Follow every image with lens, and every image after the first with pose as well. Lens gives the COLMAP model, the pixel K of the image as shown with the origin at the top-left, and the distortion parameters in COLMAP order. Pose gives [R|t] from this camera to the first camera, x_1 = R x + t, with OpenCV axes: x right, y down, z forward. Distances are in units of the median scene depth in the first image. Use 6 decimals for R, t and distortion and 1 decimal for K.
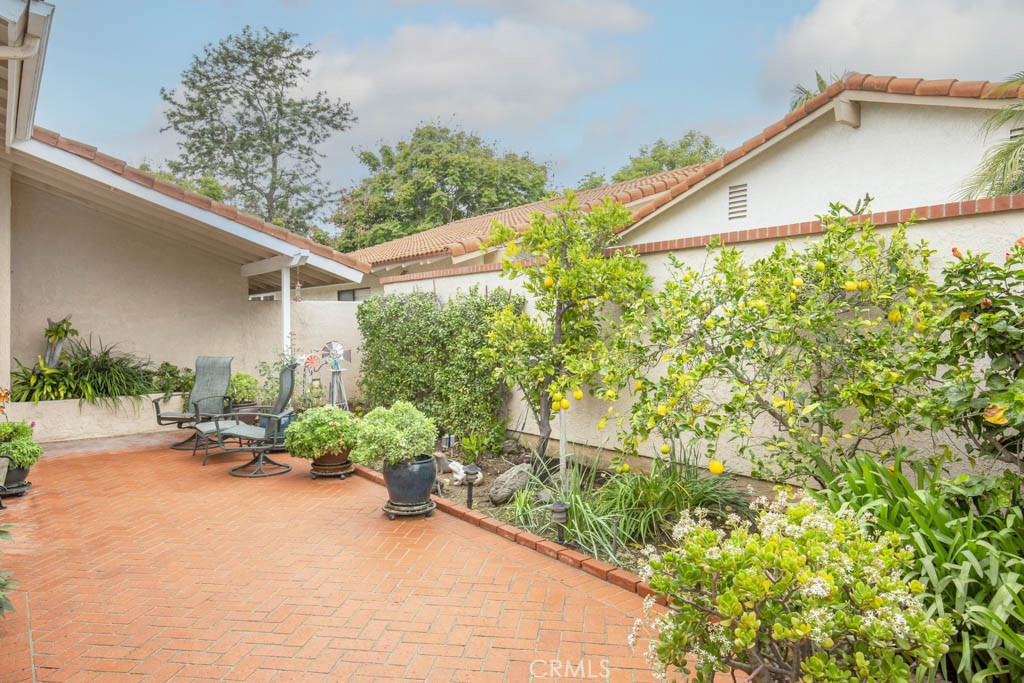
lens RADIAL K [[699.1, 0, 512.0], [0, 699.1, 337.9], [0, 0, 1]] dist [-0.006186, -0.001399]
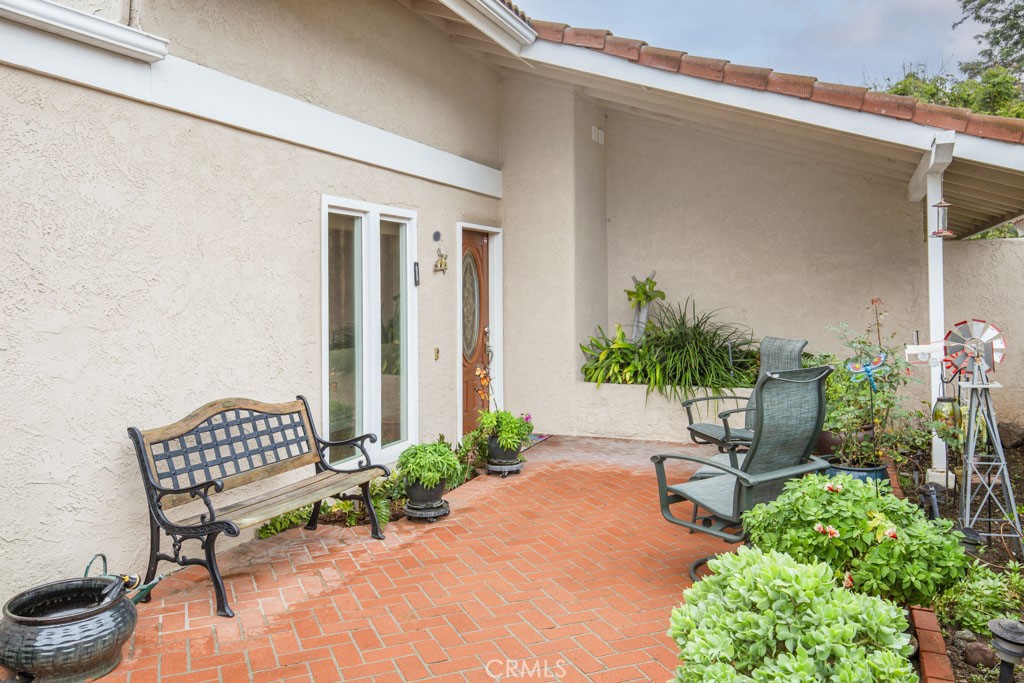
lens RADIAL K [[795.2, 0, 505.3], [0, 795.2, 289.8], [0, 0, 1]] dist [0.007157, 0.002336]
pose [[0.487998, 0.000912, -0.872844, 0.040988], [-0.009947, 0.999940, -0.004516, -0.008595], [0.872788, 0.010886, 0.487978, 0.457284]]
